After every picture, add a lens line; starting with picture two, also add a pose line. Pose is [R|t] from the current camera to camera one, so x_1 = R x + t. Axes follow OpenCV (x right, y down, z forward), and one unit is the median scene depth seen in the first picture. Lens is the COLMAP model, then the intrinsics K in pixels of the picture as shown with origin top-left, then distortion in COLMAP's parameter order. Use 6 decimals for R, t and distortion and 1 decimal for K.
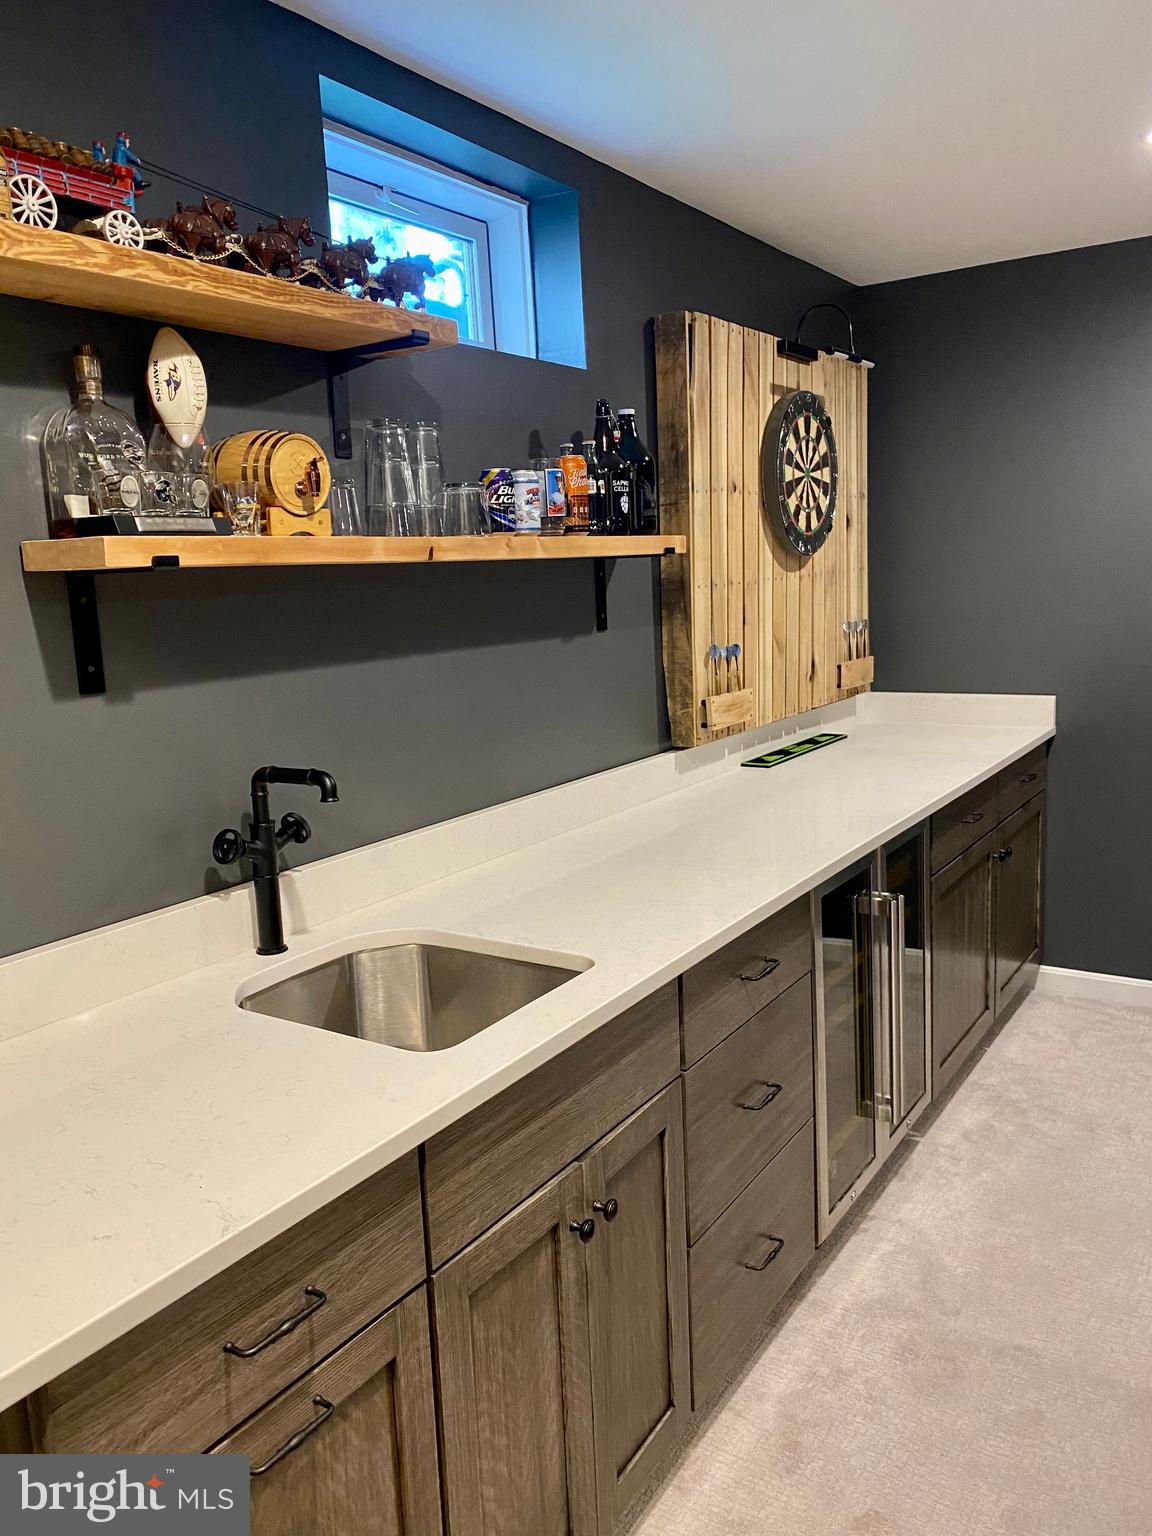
lens RADIAL K [[1158.0, 0, 575.6], [0, 1158.0, 765.9], [0, 0, 1]] dist [0.061575, -0.098137]
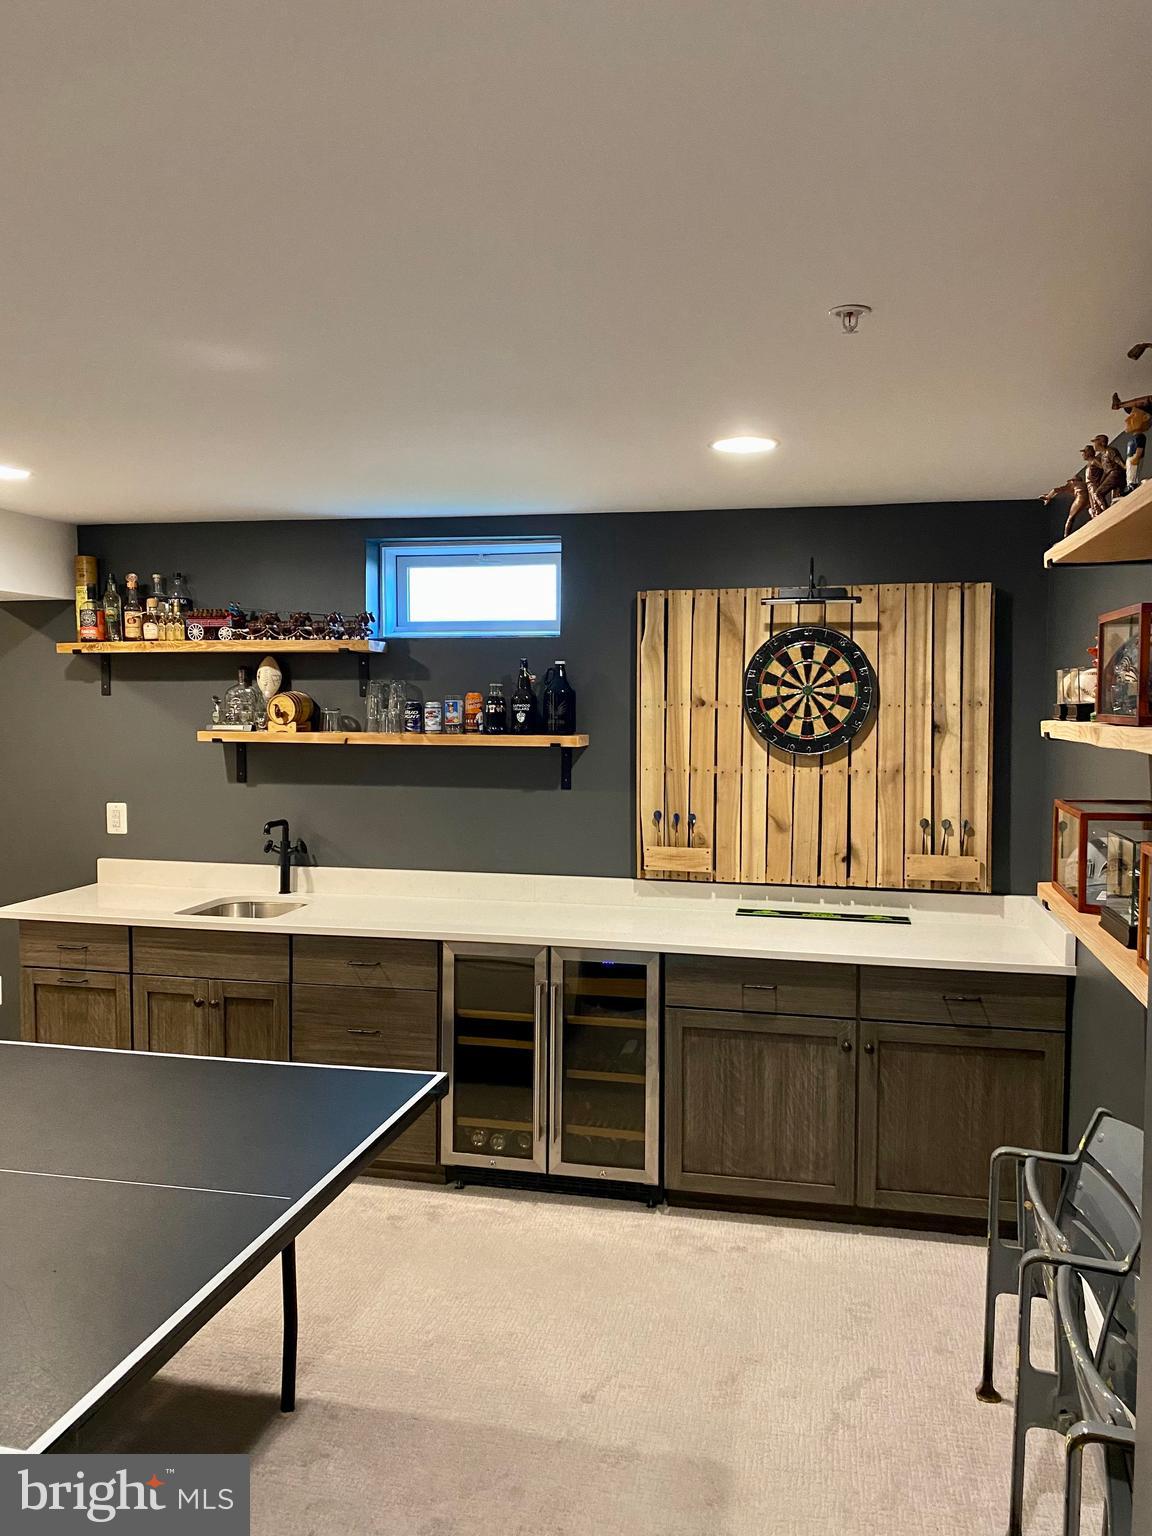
lens RADIAL K [[1158.0, 0, 578.5], [0, 1158.0, 768.1], [0, 0, 1]] dist [0.061575, -0.098137]
pose [[0.373323, 0.091012, -0.923226, 1.785654], [-0.181231, 0.983156, 0.023636, -0.221527], [0.909827, 0.158493, 0.383529, 0.459272]]
